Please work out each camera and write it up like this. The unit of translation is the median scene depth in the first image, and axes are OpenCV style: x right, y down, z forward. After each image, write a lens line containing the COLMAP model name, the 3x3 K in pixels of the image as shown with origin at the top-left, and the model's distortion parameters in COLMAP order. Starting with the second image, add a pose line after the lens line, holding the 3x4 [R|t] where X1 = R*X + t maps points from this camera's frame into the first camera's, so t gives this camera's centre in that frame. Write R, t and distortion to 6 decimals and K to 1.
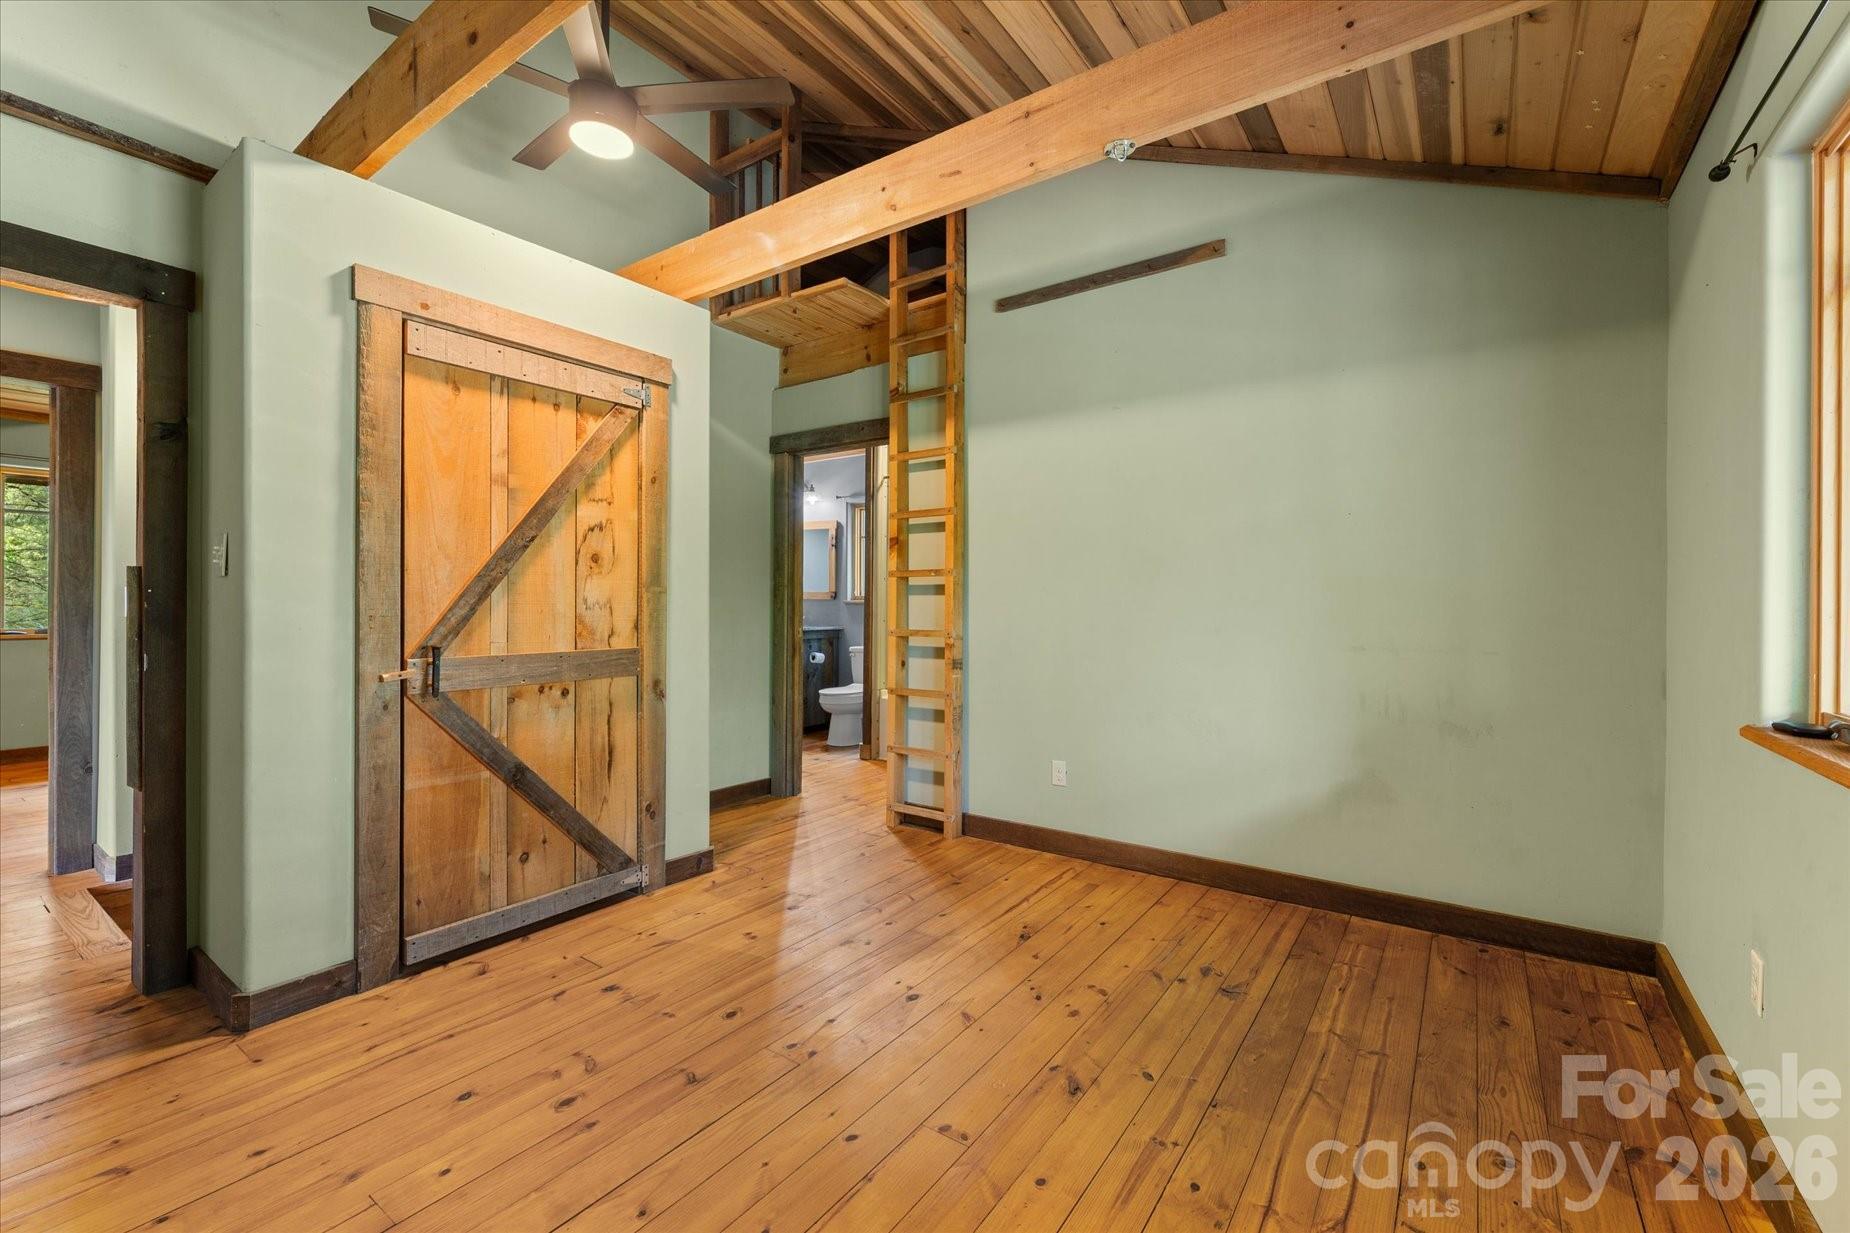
lens RADIAL K [[787.4, 0, 914.6], [0, 787.4, 604.2], [0, 0, 1]] dist [0.000126, 0.000156]
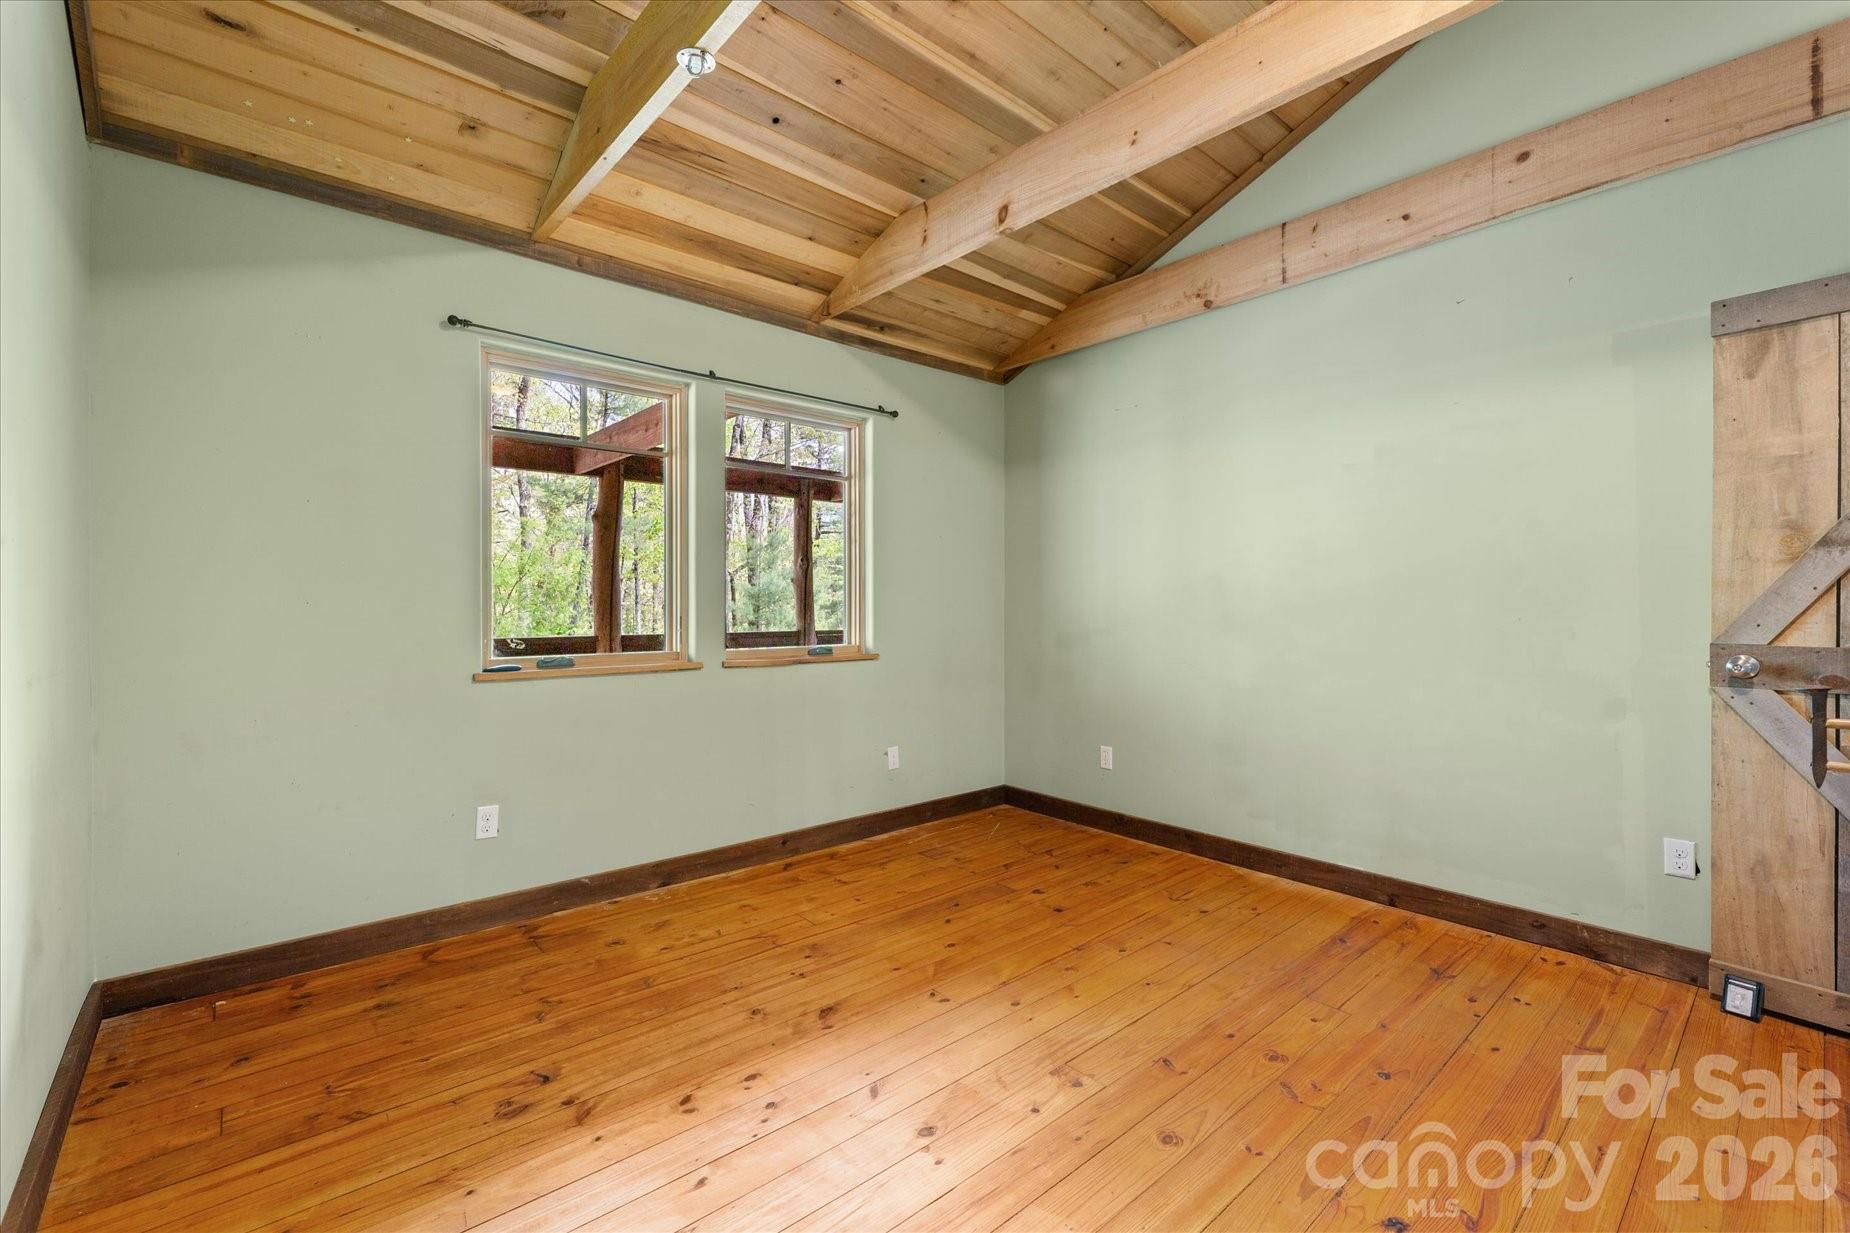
lens RADIAL K [[787.4, 0, 914.6], [0, 787.4, 604.2], [0, 0, 1]] dist [0.000126, 0.000156]
pose [[-0.972258, -0.003471, 0.233883, -0.158278], [-0.002821, 0.999991, 0.003110, 0.000085], [-0.233892, 0.002364, -0.972260, 1.680850]]
